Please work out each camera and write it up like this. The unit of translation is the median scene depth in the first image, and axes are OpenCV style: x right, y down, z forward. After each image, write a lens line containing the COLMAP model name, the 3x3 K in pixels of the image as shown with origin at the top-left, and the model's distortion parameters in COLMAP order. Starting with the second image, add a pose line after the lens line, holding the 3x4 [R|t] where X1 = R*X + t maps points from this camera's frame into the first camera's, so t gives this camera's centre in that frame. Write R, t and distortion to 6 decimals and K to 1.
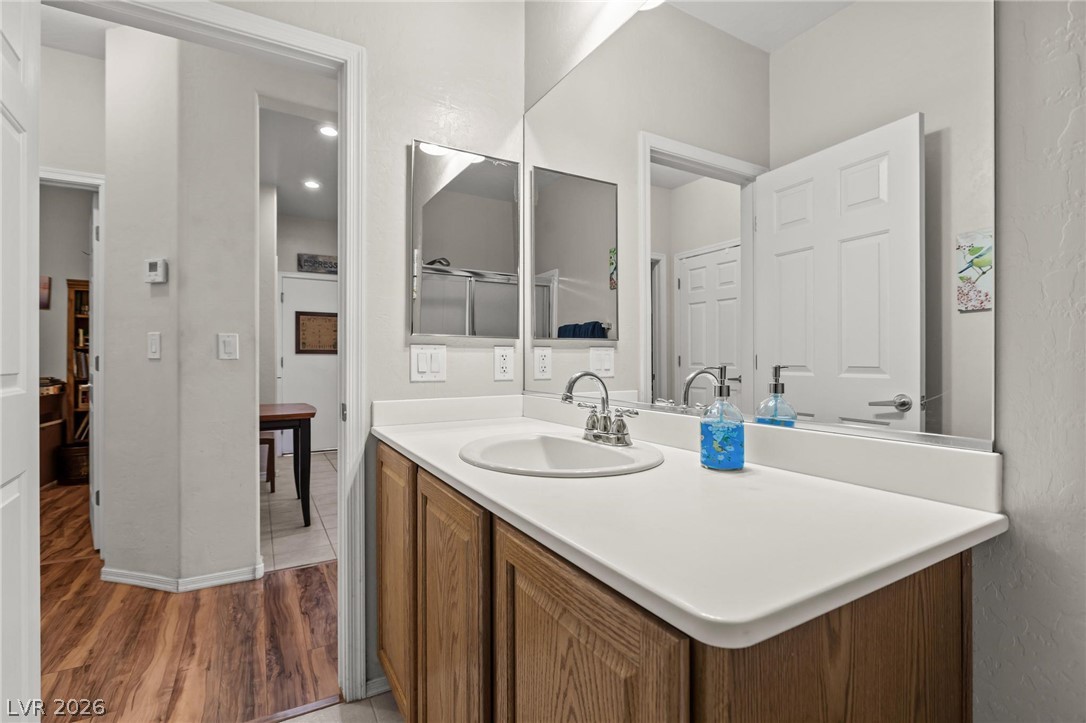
lens RADIAL K [[497.9, 0, 541.7], [0, 497.9, 358.3], [0, 0, 1]] dist [-0.010240, 0.000110]
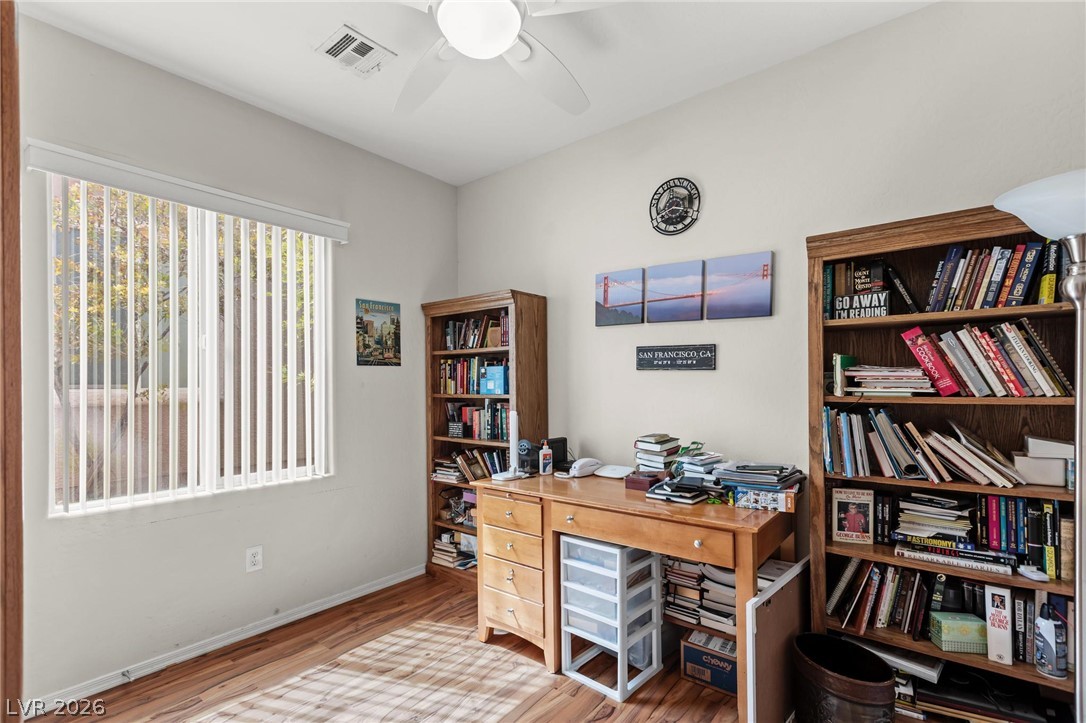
lens RADIAL K [[503.2, 0, 544.4], [0, 503.2, 369.9], [0, 0, 1]] dist [0.002559, 0.000487]
pose [[0.356935, -0.017308, -0.933969, -0.635934], [0.009618, 0.999843, -0.014853, -0.042462], [0.934080, -0.003681, 0.357046, 0.630180]]
